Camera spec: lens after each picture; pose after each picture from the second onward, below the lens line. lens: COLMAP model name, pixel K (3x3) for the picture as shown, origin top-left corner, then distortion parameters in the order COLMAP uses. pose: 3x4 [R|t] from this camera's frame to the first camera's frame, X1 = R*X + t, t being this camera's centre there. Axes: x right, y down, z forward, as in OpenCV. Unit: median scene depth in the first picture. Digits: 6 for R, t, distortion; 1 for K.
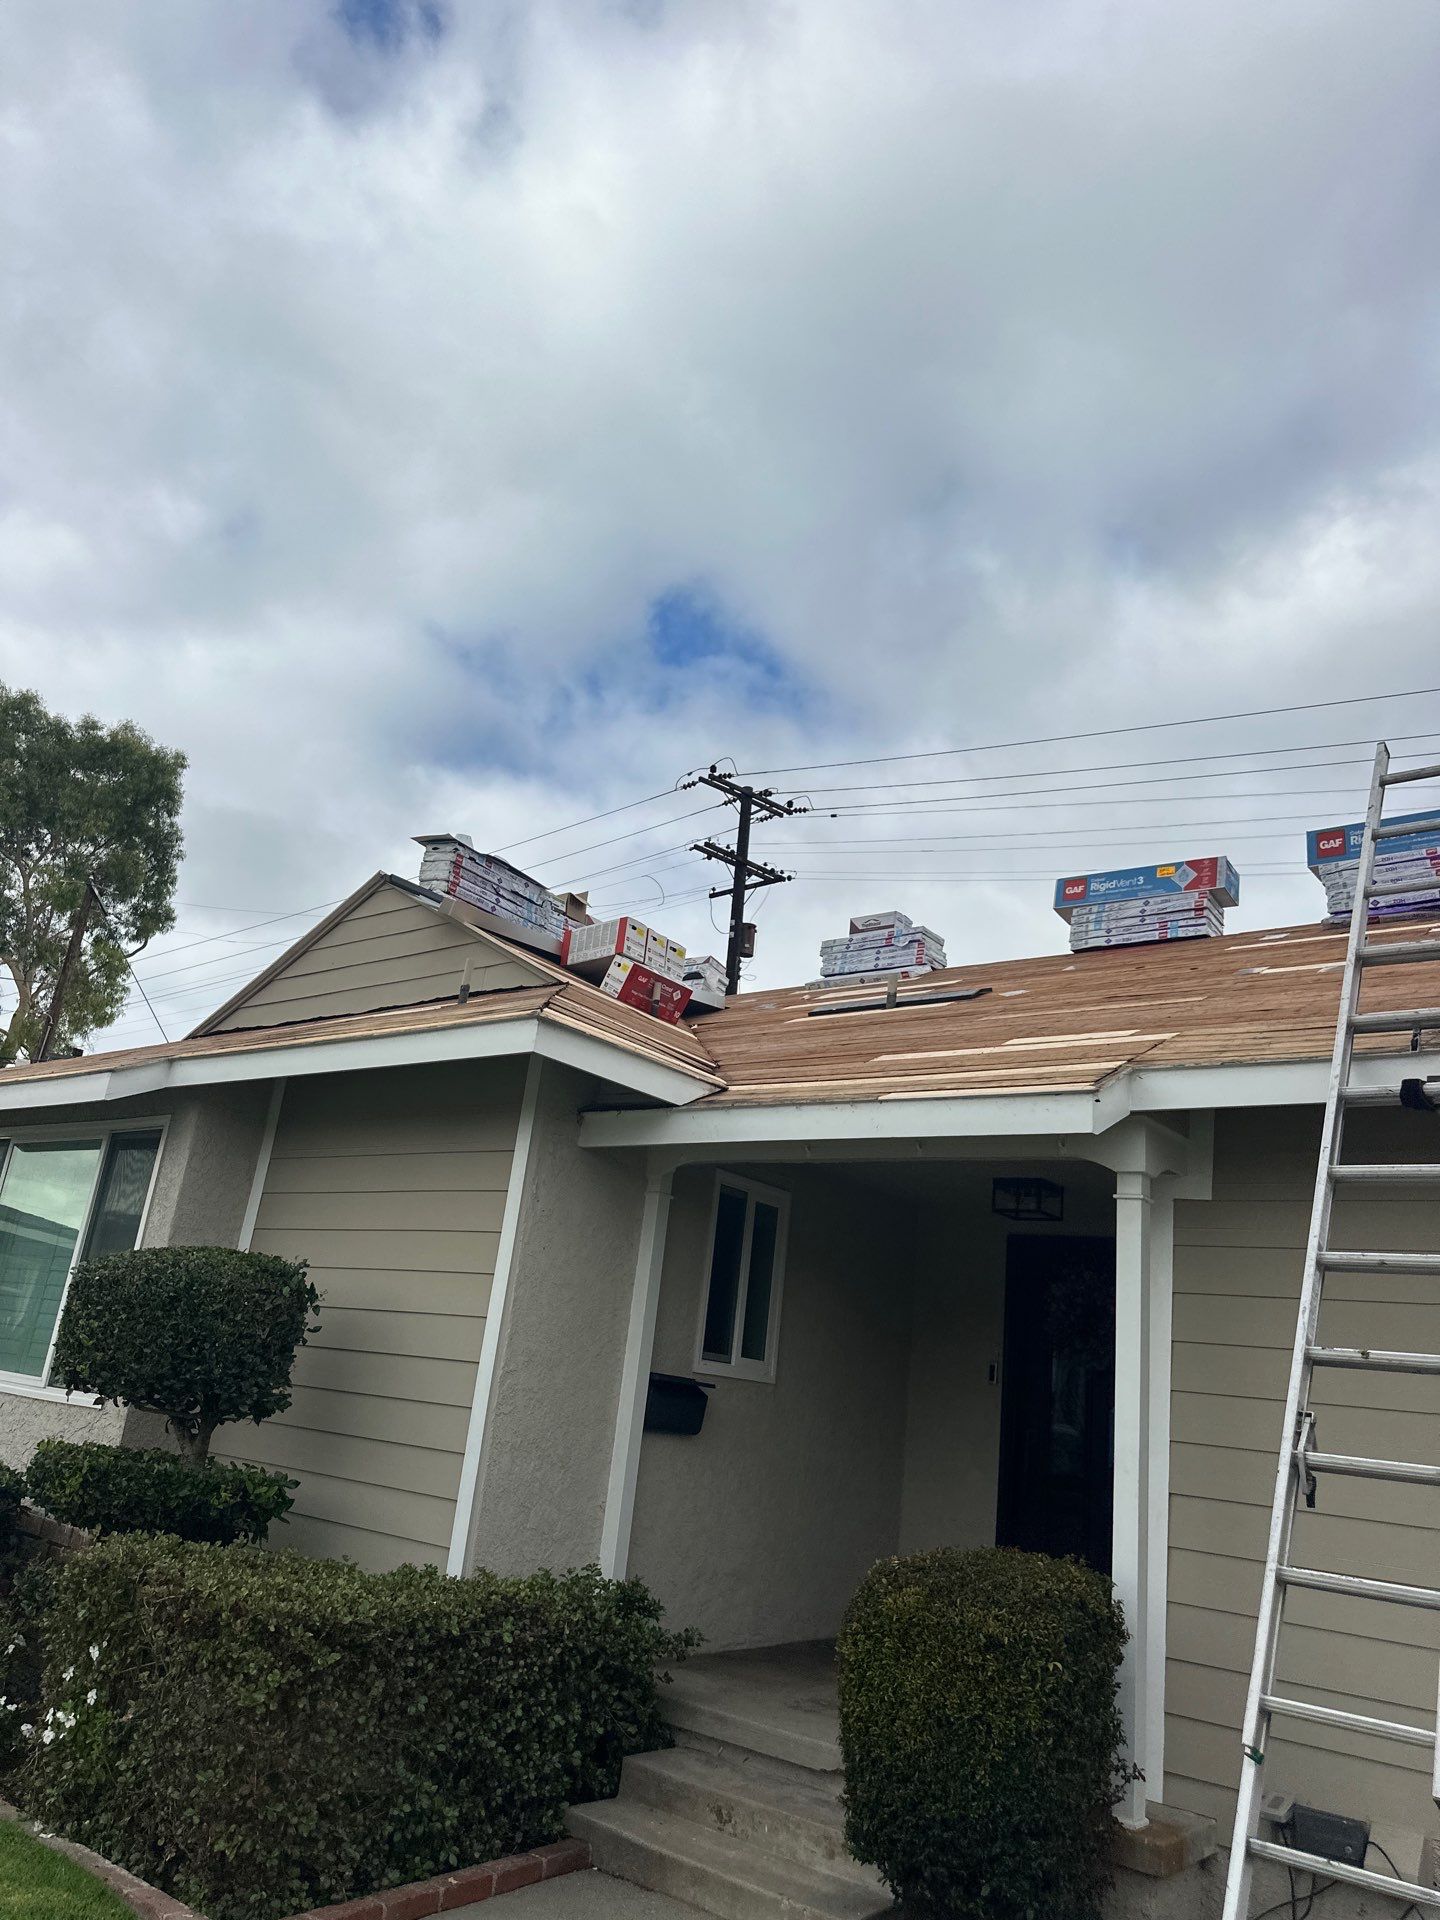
lens RADIAL K [[1320.2, 0, 720.0], [0, 1320.2, 960.0], [0, 0, 1]] dist [0.000126, -0.023353]
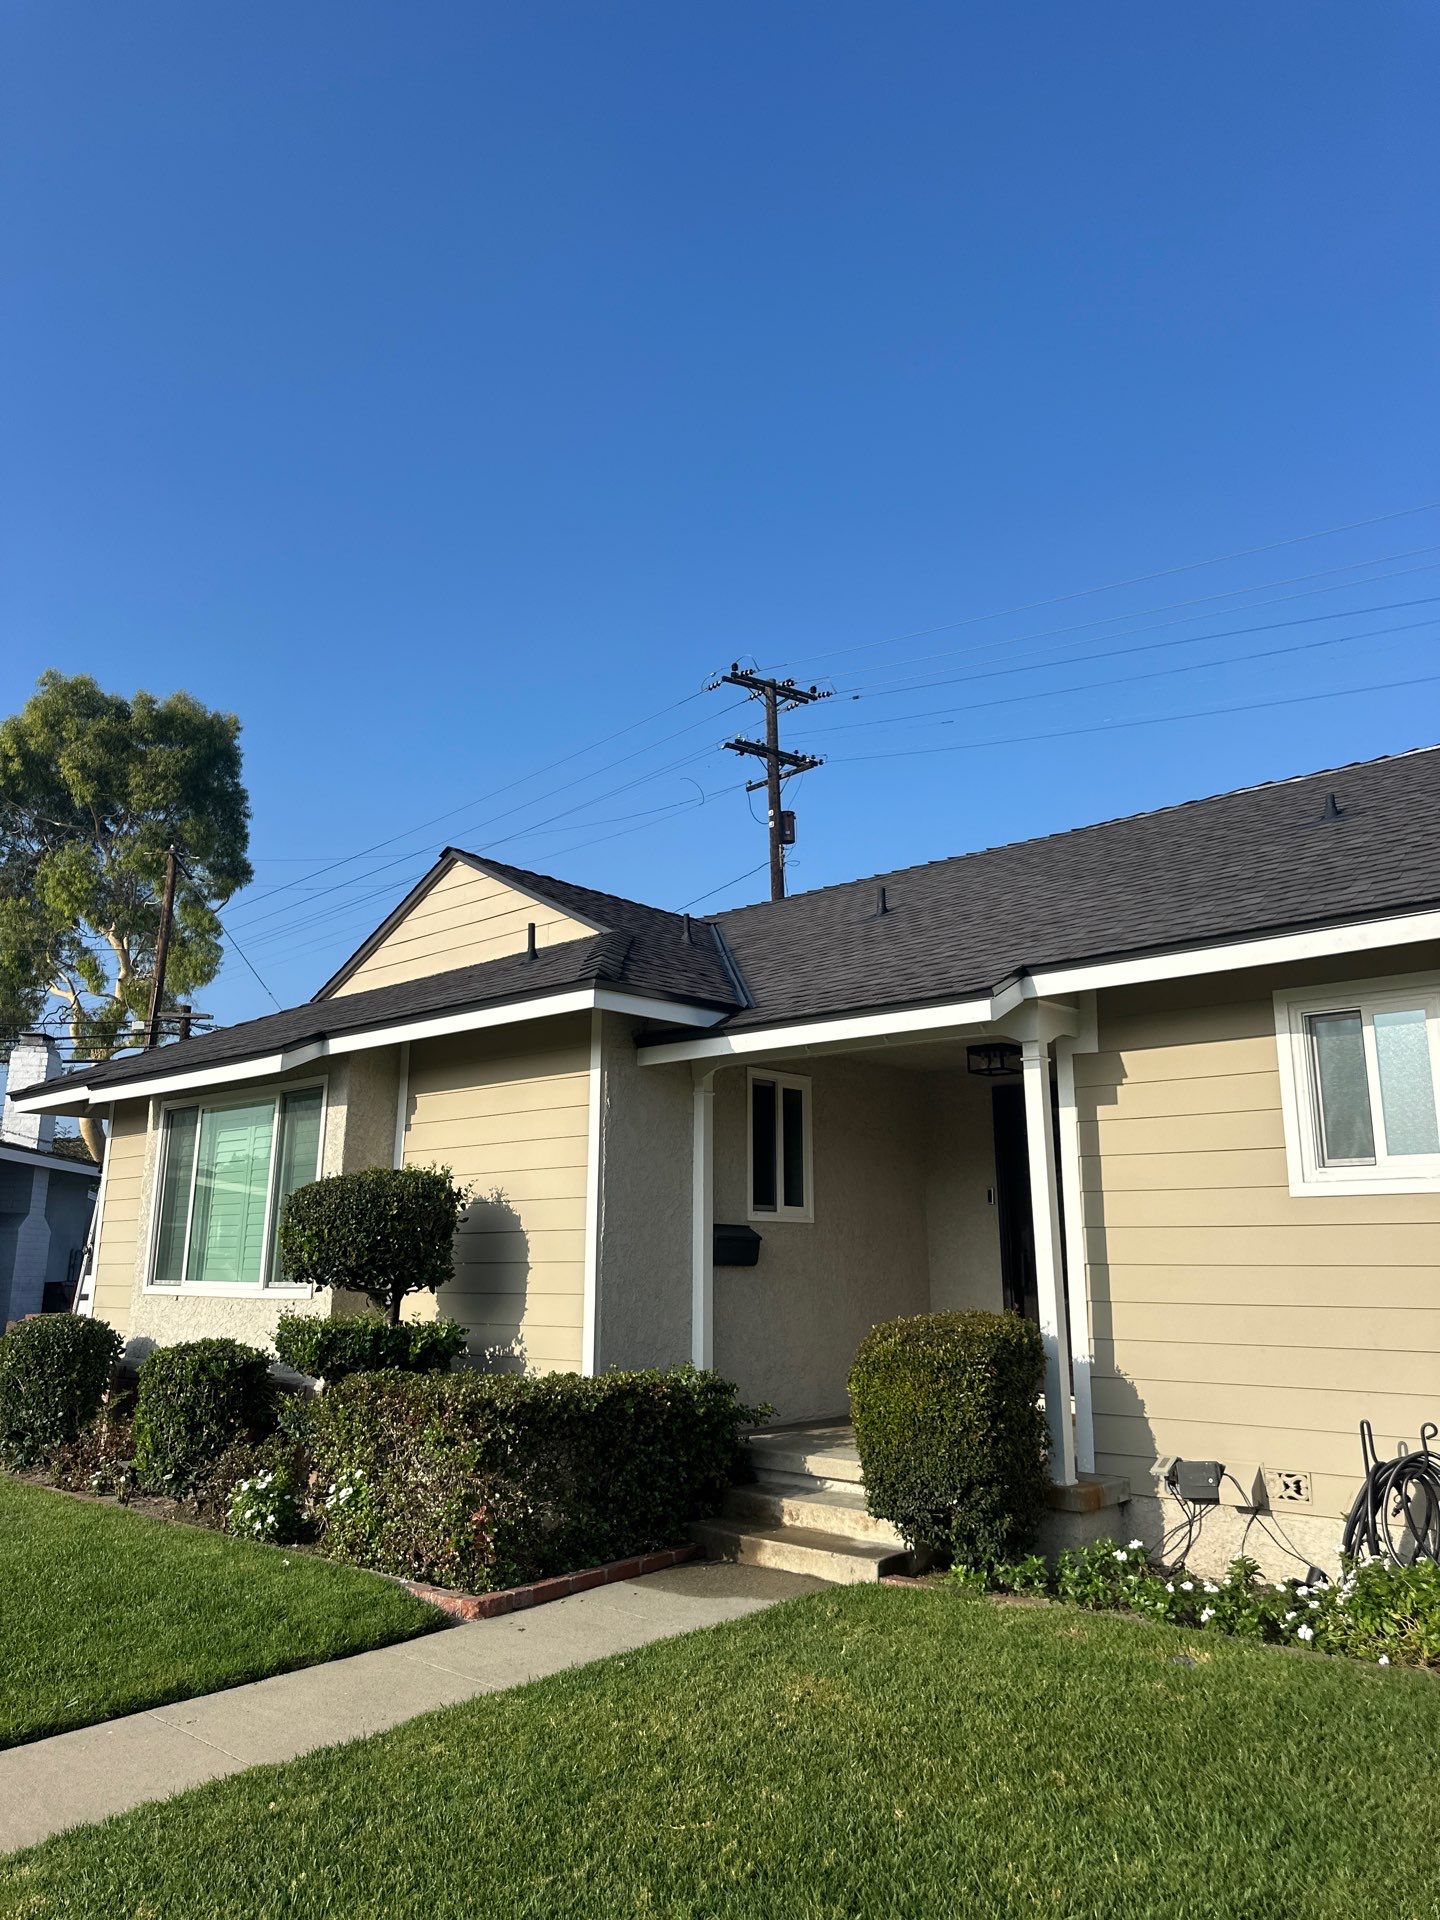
lens RADIAL K [[1316.4, 0, 709.7], [0, 1316.4, 954.4], [0, 0, 1]] dist [0.001764, 0.000155]
pose [[0.990450, -0.123491, -0.061301, 0.010786], [0.128507, 0.987970, 0.086033, -0.013193], [0.049940, -0.093089, 0.994405, -0.054883]]
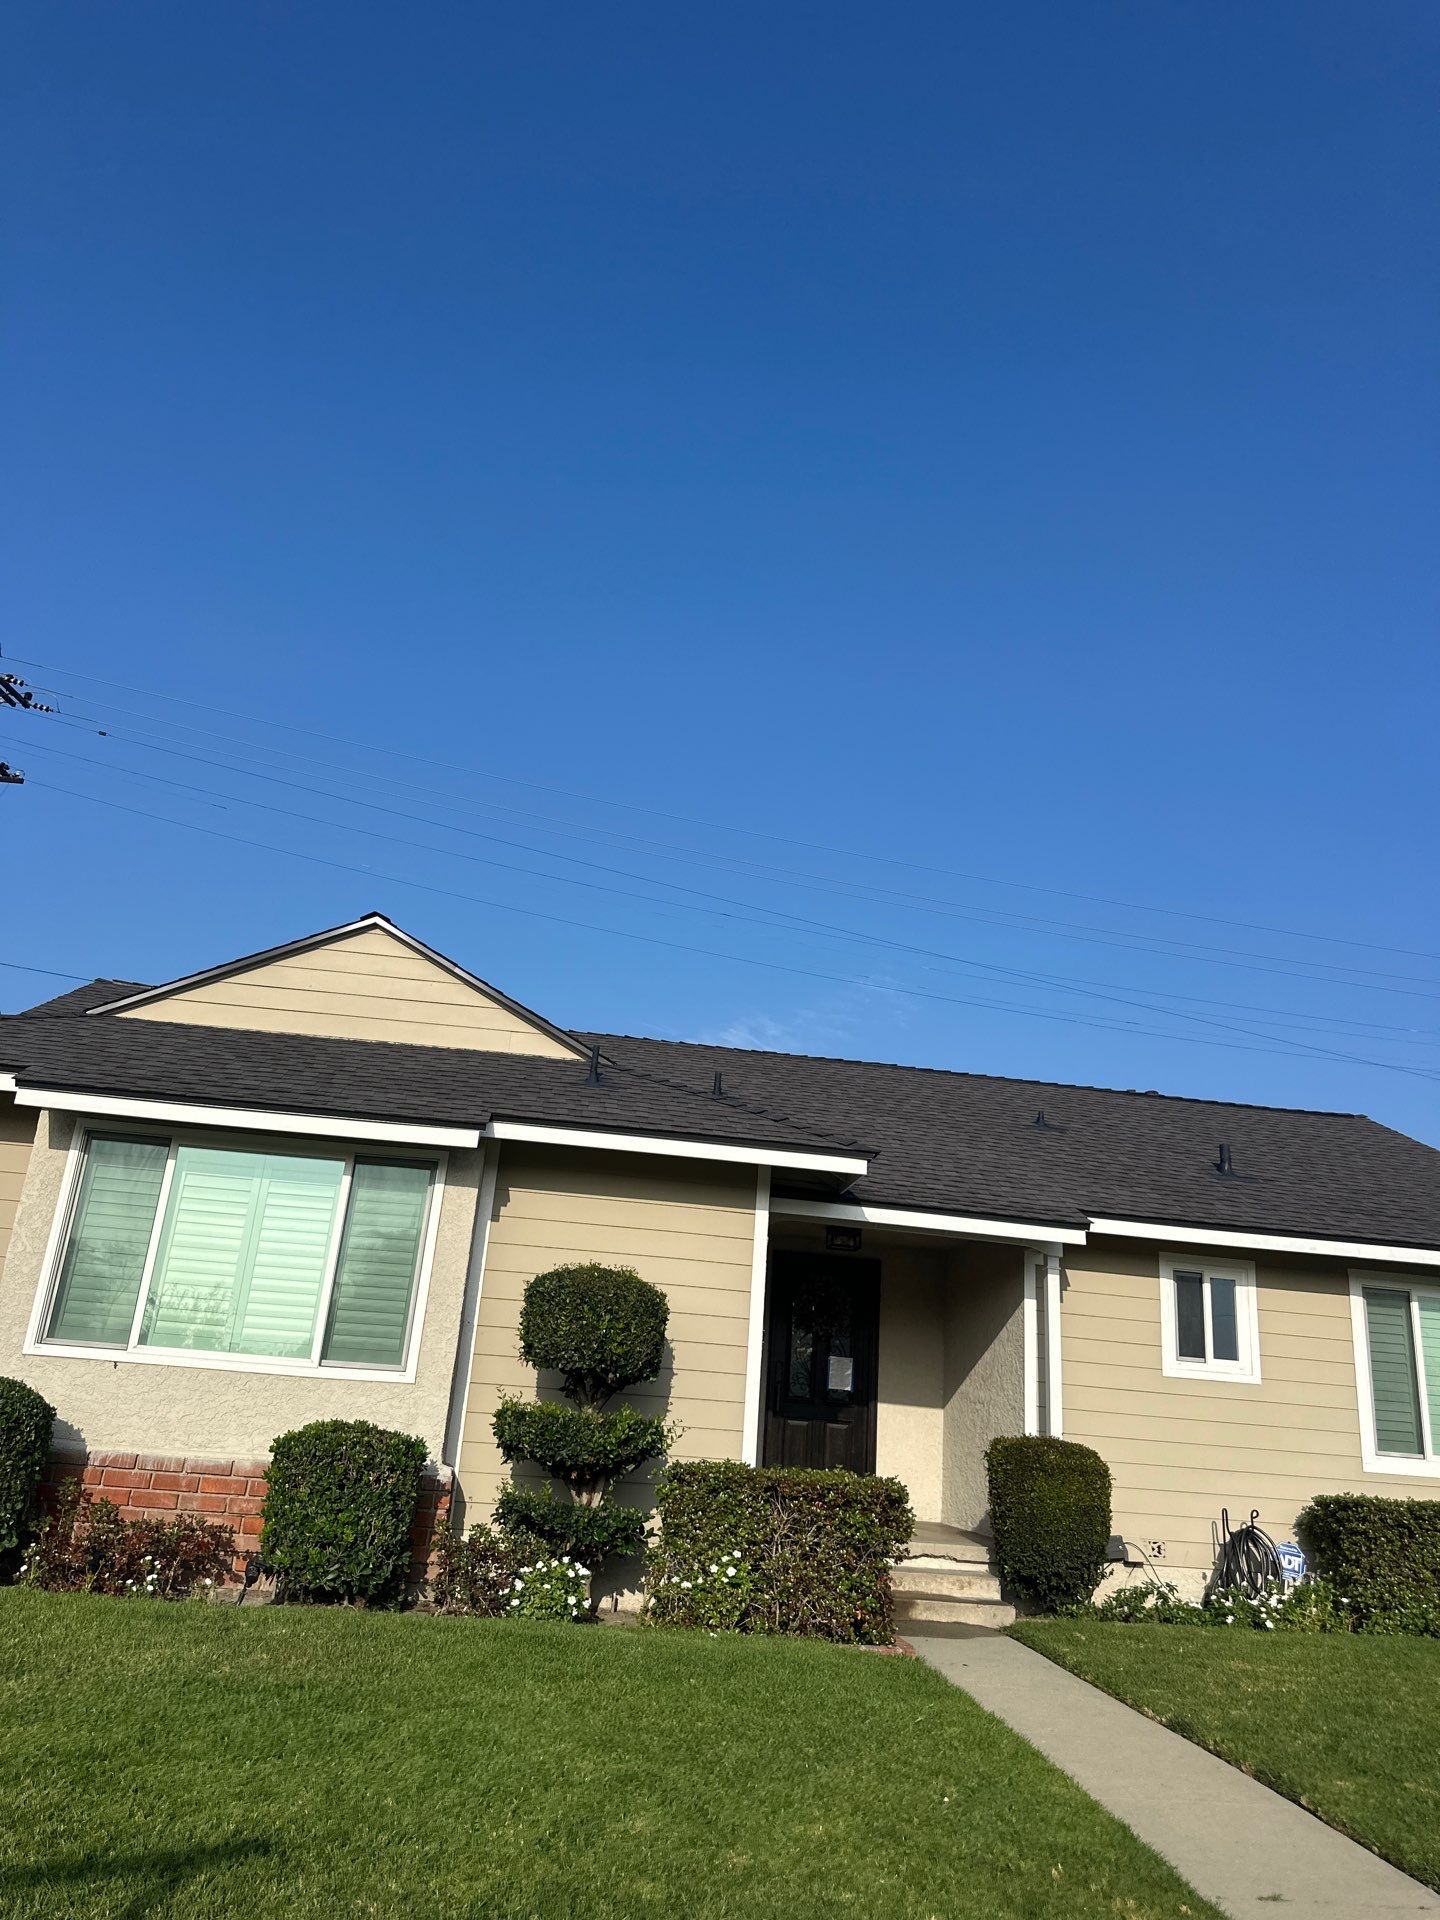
lens RADIAL K [[1280.4, 0, 724.7], [0, 1280.4, 1024.7], [0, 0, 1]] dist [0.010656, 0.001771]
pose [[0.718340, 0.157180, 0.677704, -0.215275], [-0.218260, 0.975878, 0.005011, -0.013544], [-0.660569, -0.151515, 0.735318, -0.013674]]
